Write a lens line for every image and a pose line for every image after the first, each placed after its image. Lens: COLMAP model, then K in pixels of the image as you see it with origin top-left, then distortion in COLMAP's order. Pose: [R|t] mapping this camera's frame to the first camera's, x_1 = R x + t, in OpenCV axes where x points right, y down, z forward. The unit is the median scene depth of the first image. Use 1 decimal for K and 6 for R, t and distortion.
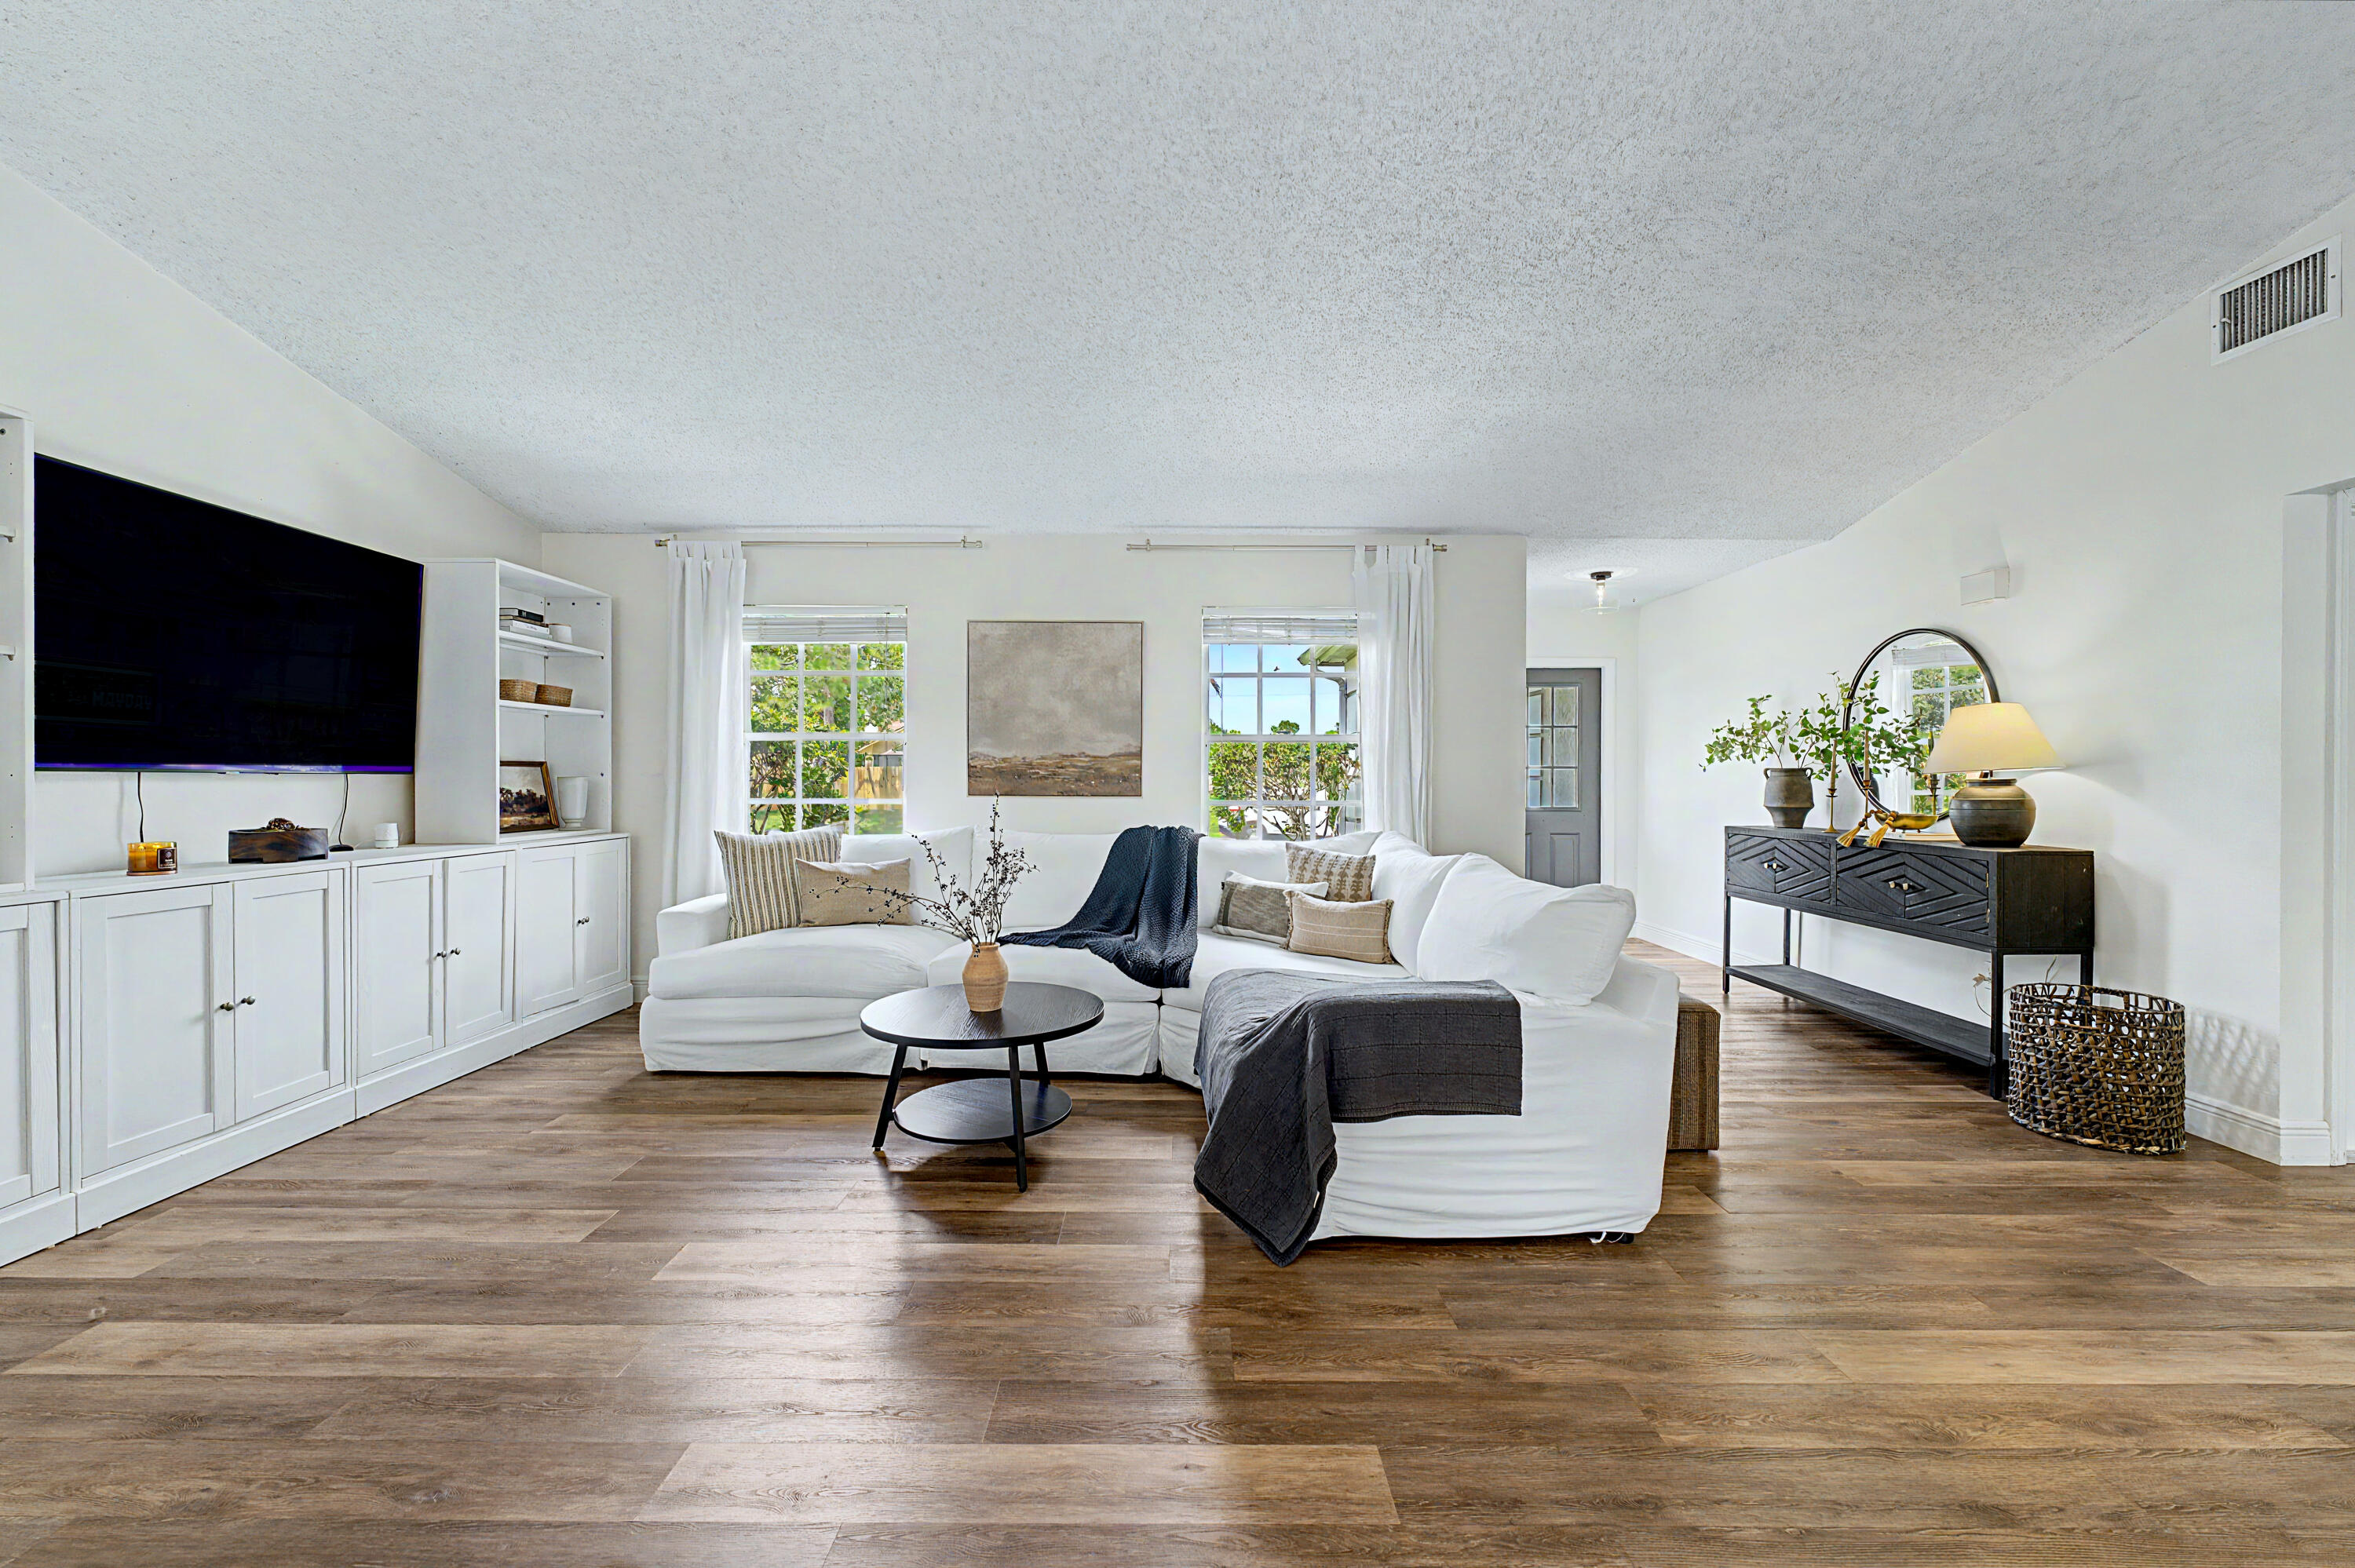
lens RADIAL K [[955.1, 0, 1169.1], [0, 955.1, 775.4], [0, 0, 1]] dist [0.001158, -0.000736]
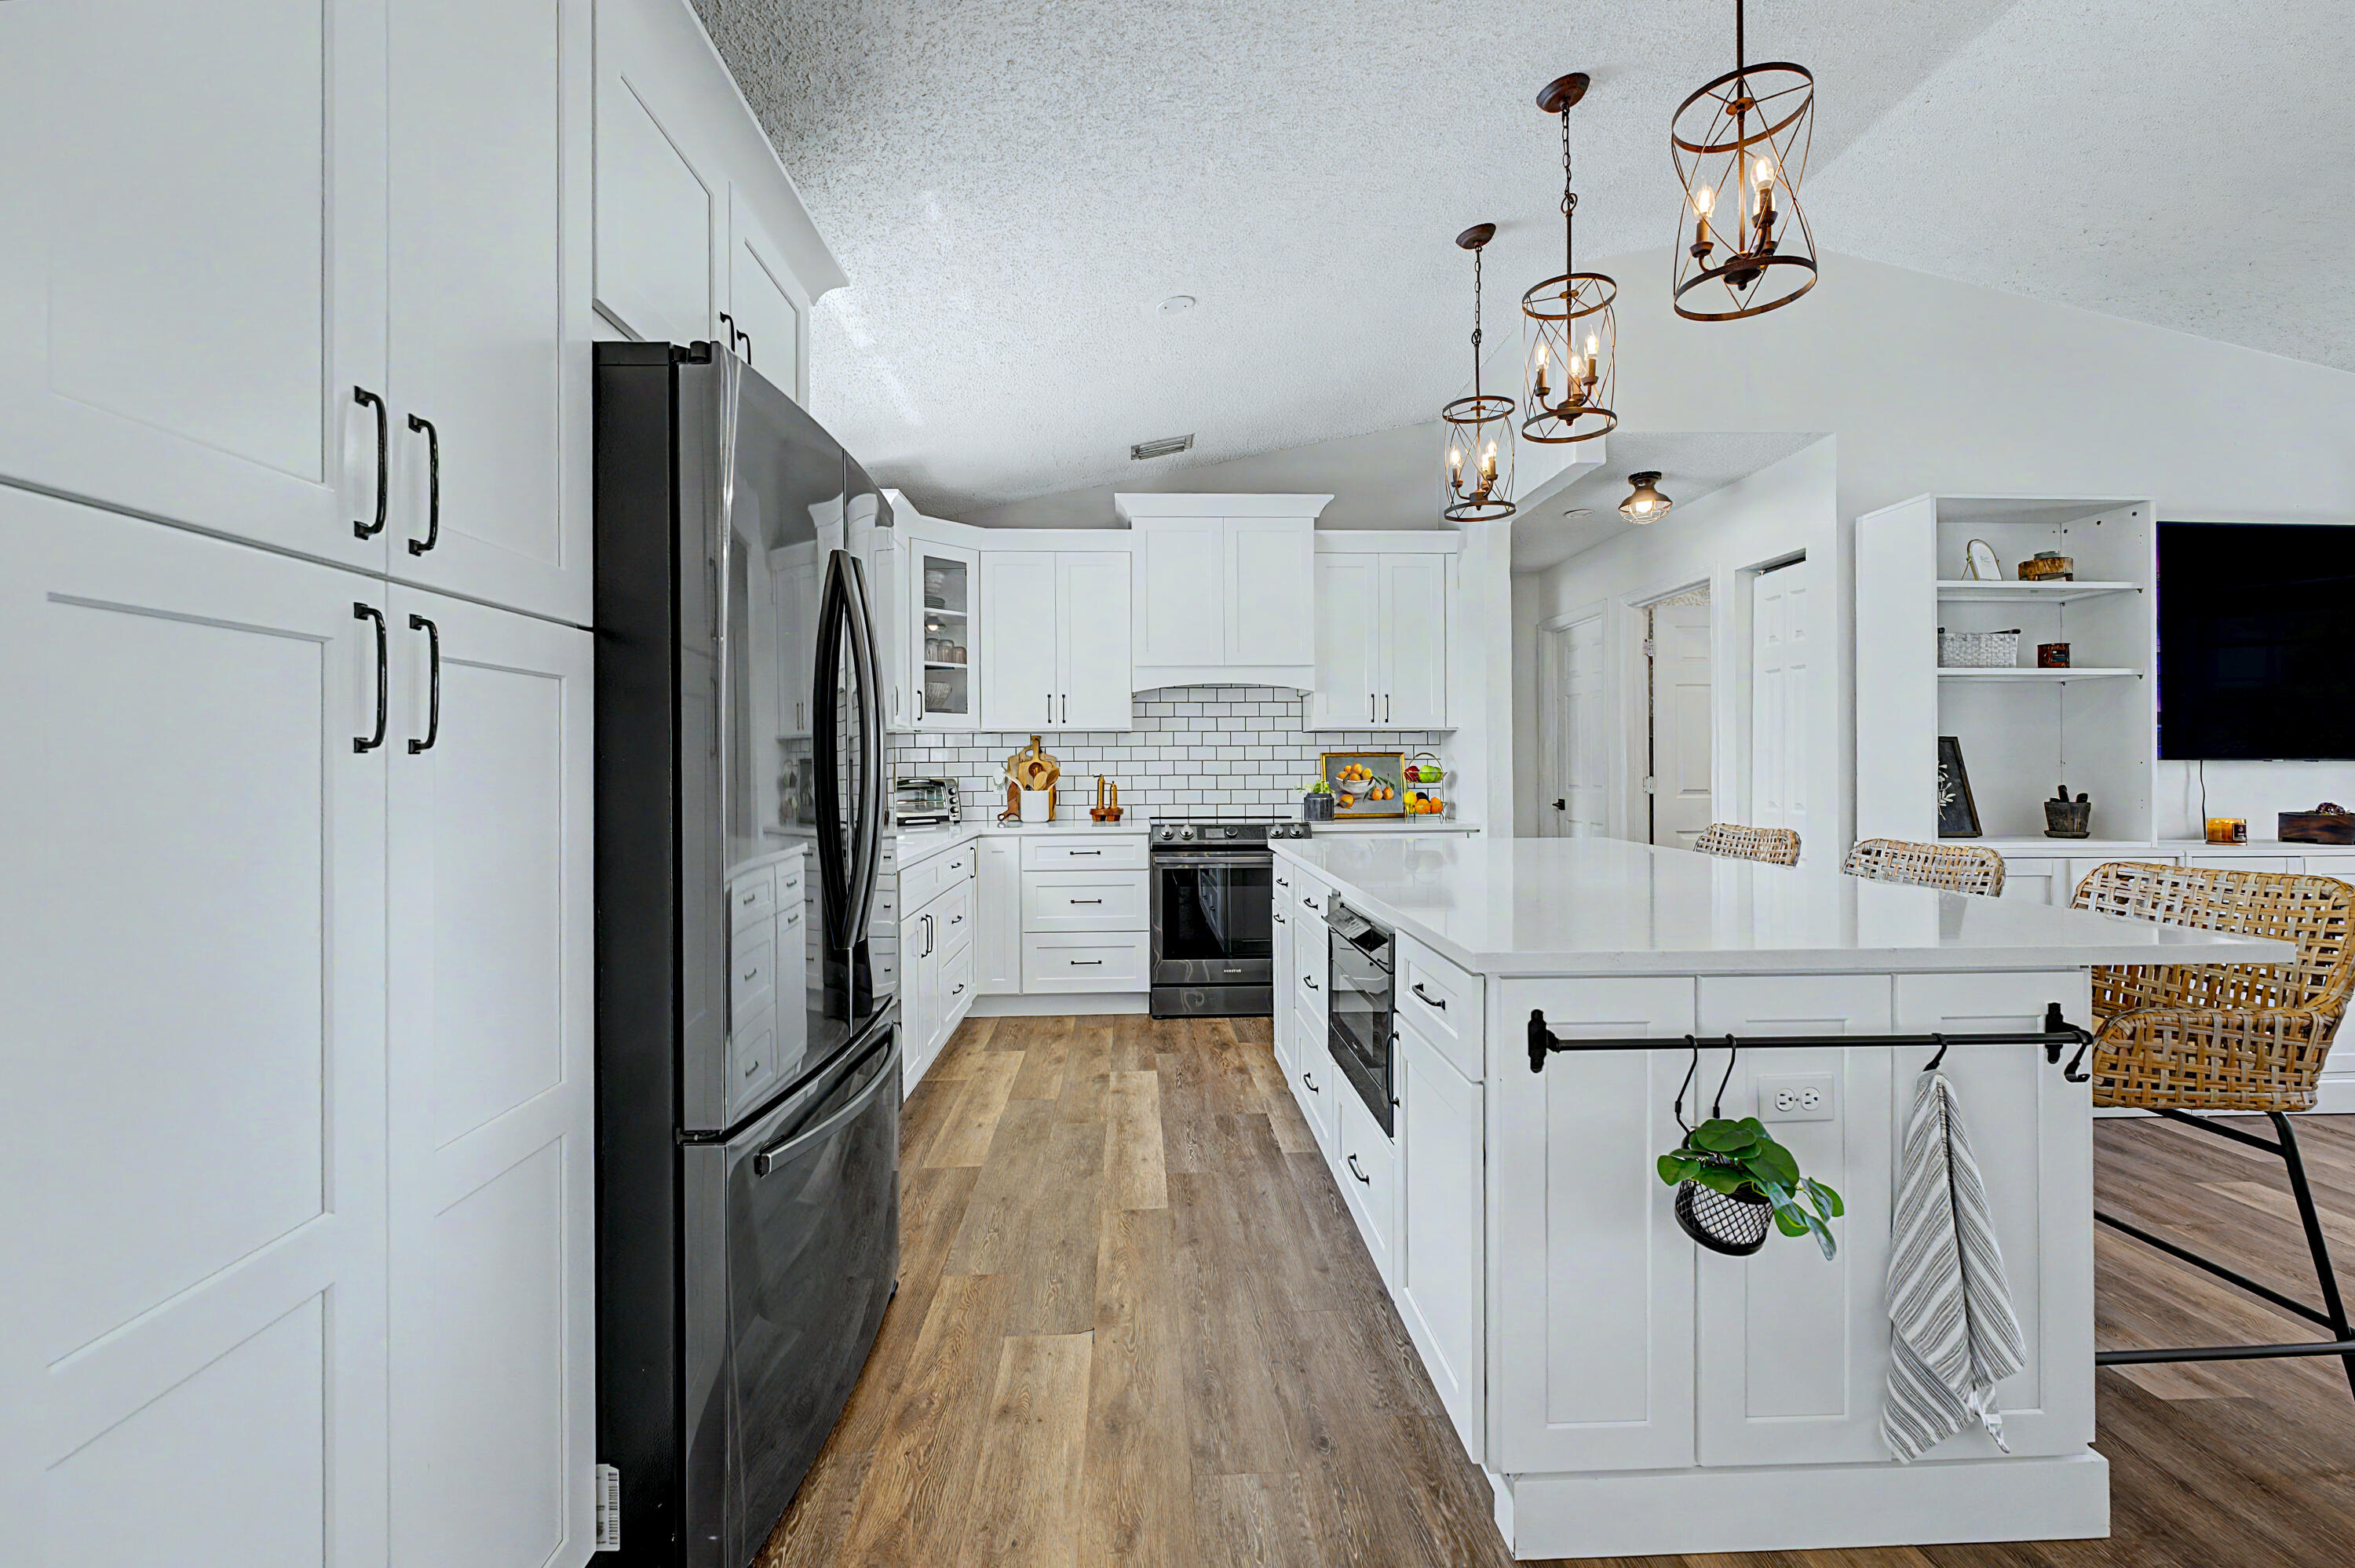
lens RADIAL K [[955.1, 0, 1160.2], [0, 955.1, 766.6], [0, 0, 1]] dist [0.001158, -0.000736]
pose [[0.034218, -0.000857, -0.999414, 0.061846], [0.003274, 0.999994, -0.000746, 0.000986], [0.999409, -0.003246, 0.034220, -0.245698]]
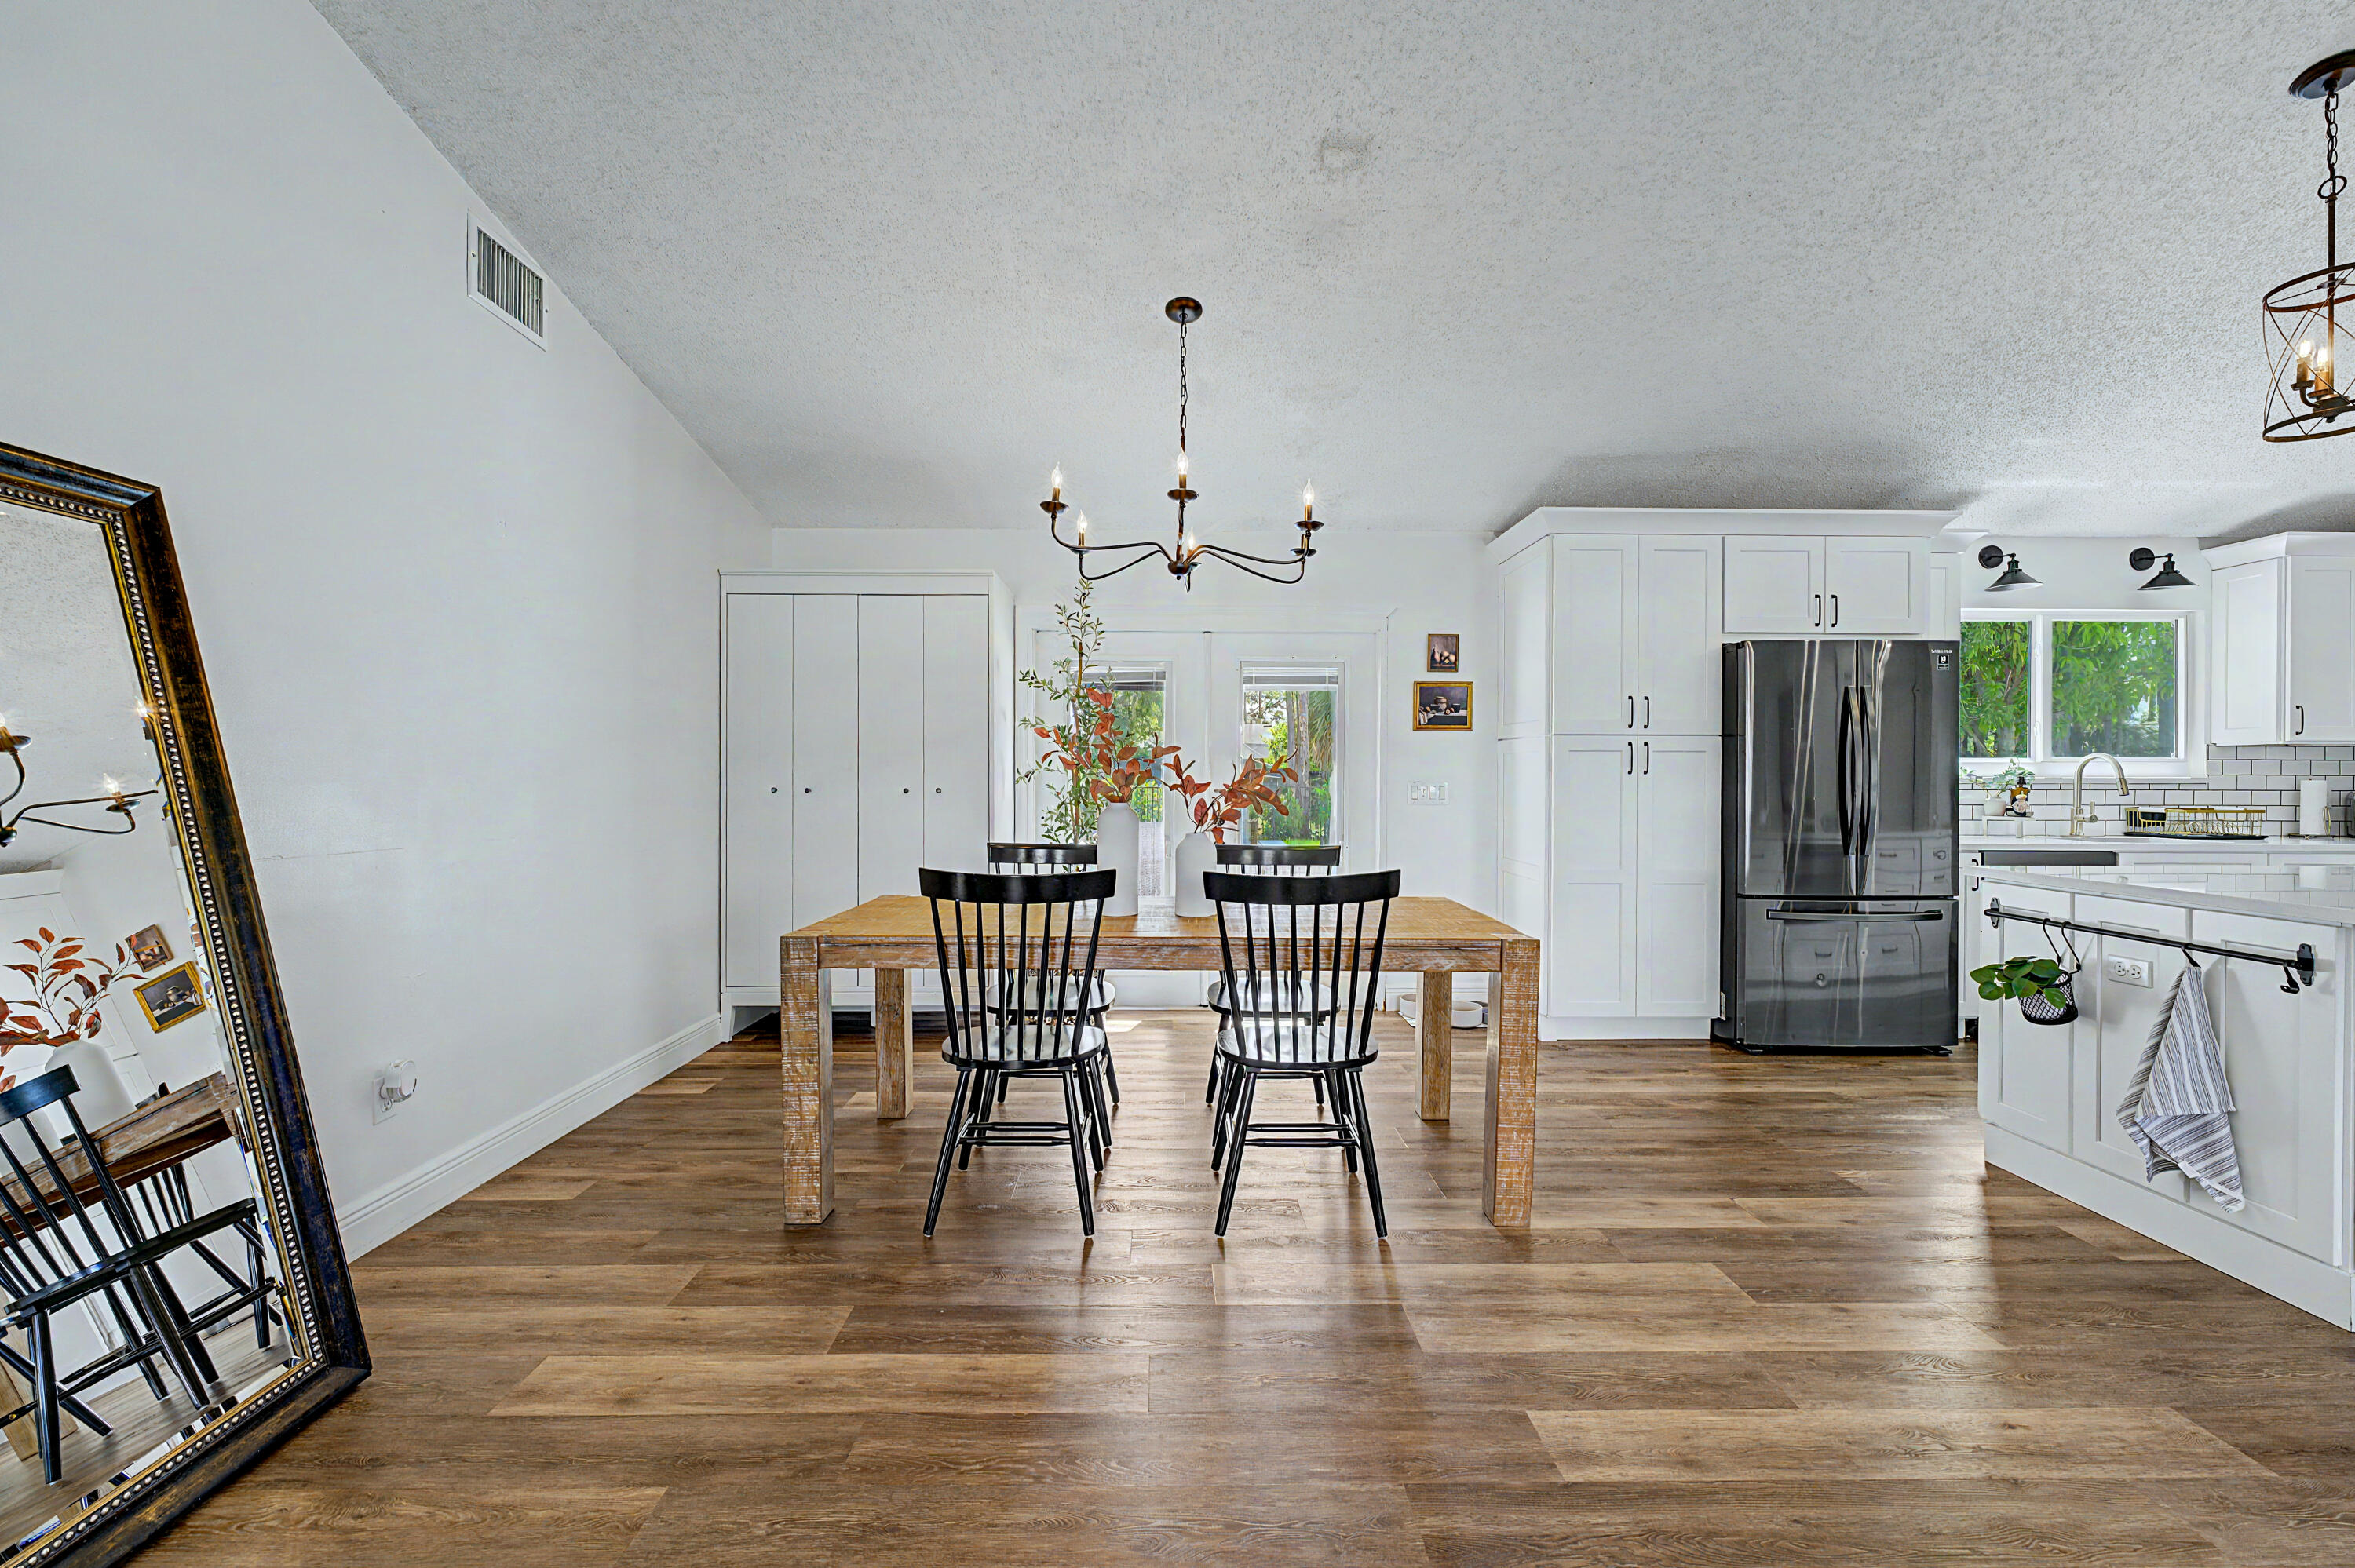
lens RADIAL K [[955.1, 0, 1166.4], [0, 955.1, 784.7], [0, 0, 1]] dist [0.001158, -0.000736]
pose [[-0.999901, -0.005744, -0.012845, 0.330627], [-0.005885, 0.999922, 0.011020, 0.000914], [0.012781, 0.011095, -0.999857, 0.542604]]
